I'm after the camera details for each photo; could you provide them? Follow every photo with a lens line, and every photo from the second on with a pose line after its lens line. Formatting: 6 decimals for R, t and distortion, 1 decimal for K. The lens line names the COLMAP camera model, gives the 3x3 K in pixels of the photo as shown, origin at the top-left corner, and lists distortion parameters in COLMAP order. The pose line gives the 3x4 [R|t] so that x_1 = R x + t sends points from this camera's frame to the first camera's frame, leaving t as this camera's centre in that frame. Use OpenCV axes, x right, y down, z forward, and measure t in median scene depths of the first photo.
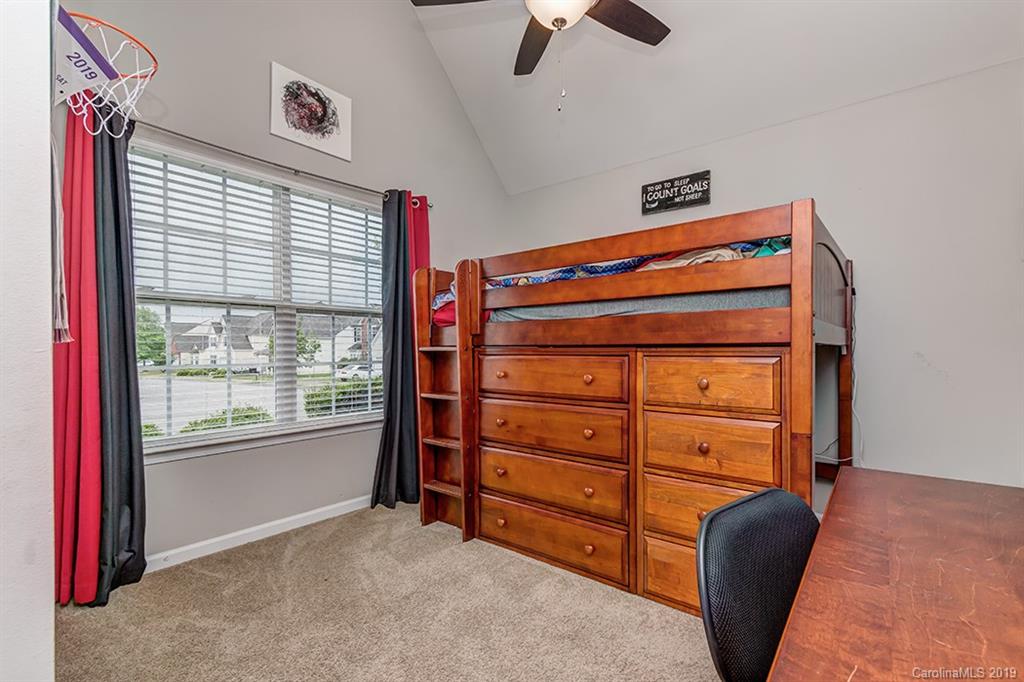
lens RADIAL K [[468.6, 0, 511.0], [0, 468.6, 348.8], [0, 0, 1]] dist [0.010986, -0.000885]
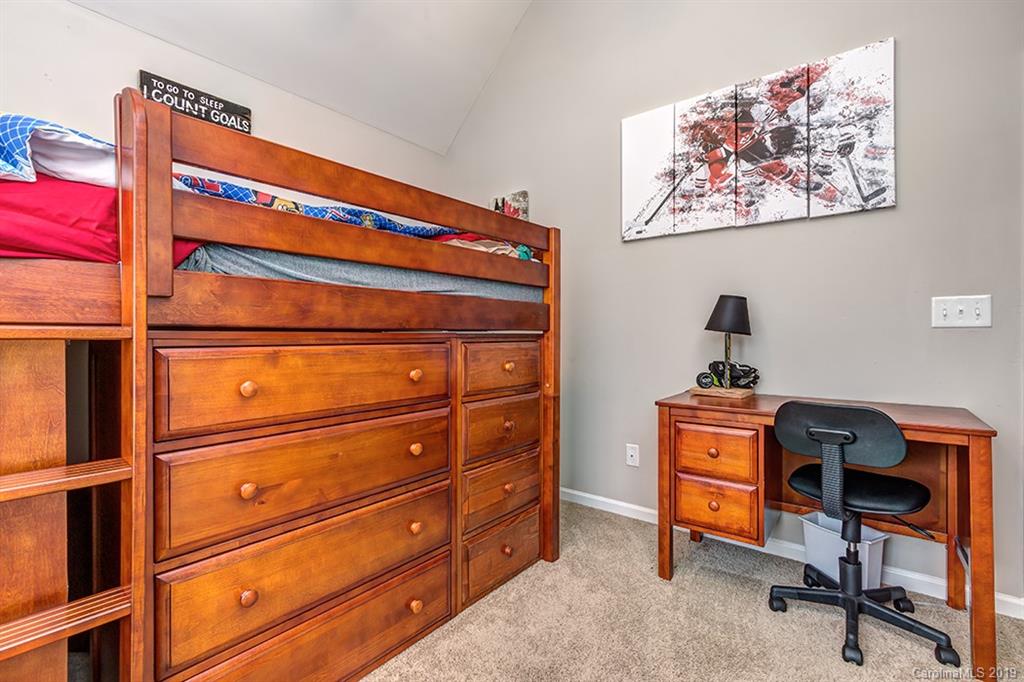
lens RADIAL K [[468.6, 0, 512.2], [0, 468.6, 336.6], [0, 0, 1]] dist [0.010986, -0.000885]
pose [[-0.012504, -0.001161, 0.999921, -0.529218], [-0.001037, 0.999999, 0.001148, 0.002247], [-0.999921, -0.001023, -0.012505, 0.792632]]
